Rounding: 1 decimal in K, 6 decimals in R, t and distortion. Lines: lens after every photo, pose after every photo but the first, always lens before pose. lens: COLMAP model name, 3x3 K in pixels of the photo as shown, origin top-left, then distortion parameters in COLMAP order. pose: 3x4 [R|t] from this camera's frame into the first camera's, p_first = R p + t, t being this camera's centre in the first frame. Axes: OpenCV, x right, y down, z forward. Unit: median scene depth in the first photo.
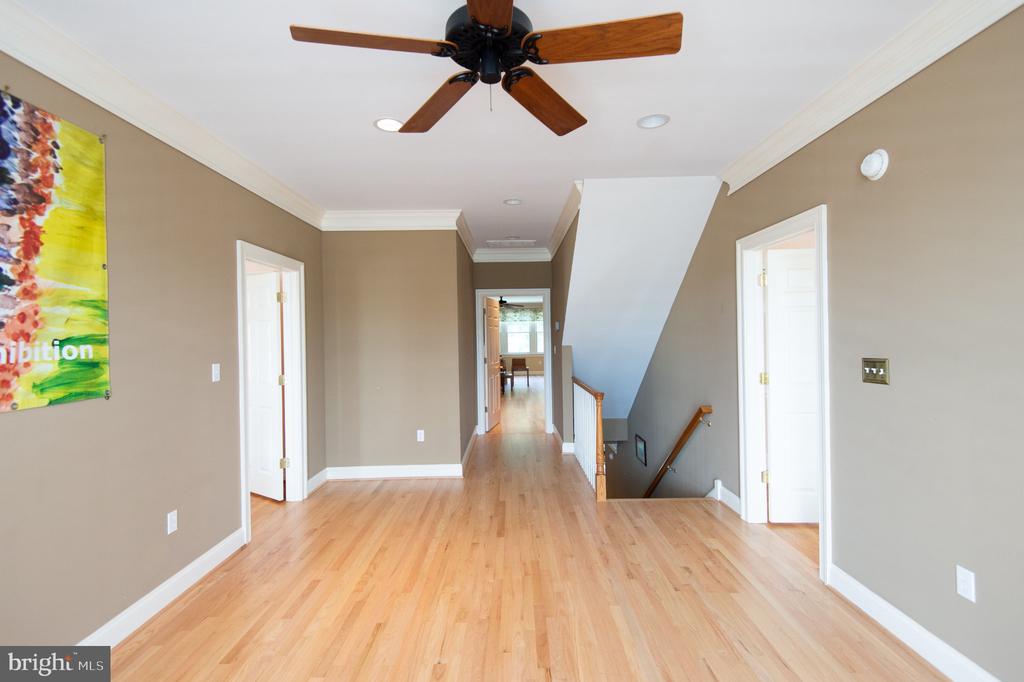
lens RADIAL K [[473.0, 0, 515.1], [0, 473.0, 339.2], [0, 0, 1]] dist [0.029837, -0.015974]
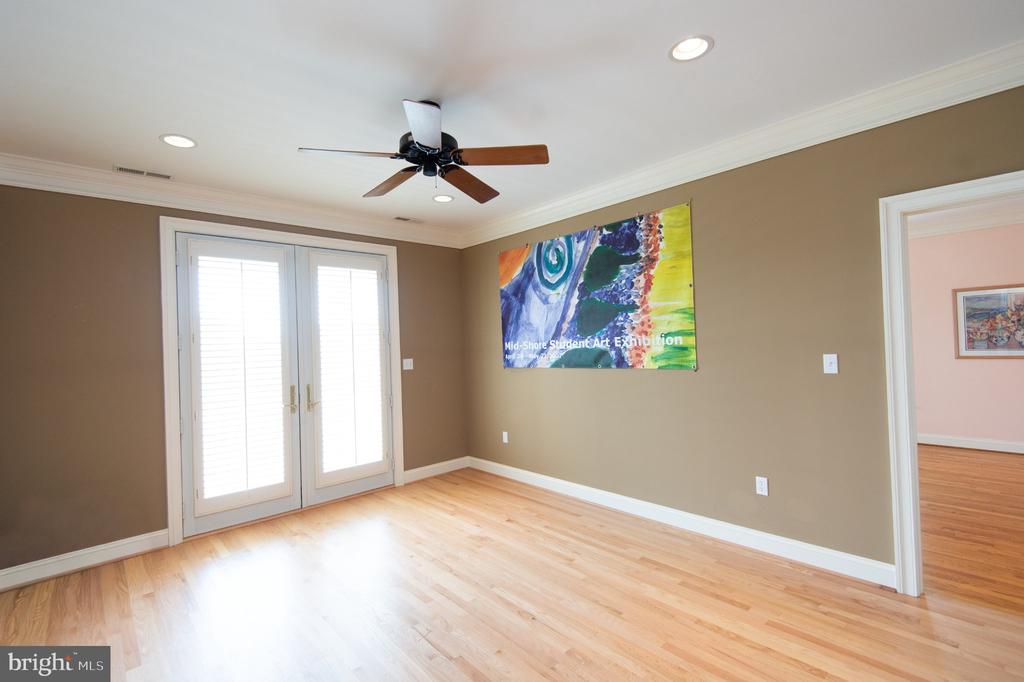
lens RADIAL K [[473.0, 0, 515.5], [0, 473.0, 339.9], [0, 0, 1]] dist [0.029837, -0.015974]
pose [[-0.745138, 0.038033, -0.665824, 0.666207], [0.044416, 0.998986, 0.007357, -0.014103], [0.665429, -0.024091, -0.746072, 1.980863]]
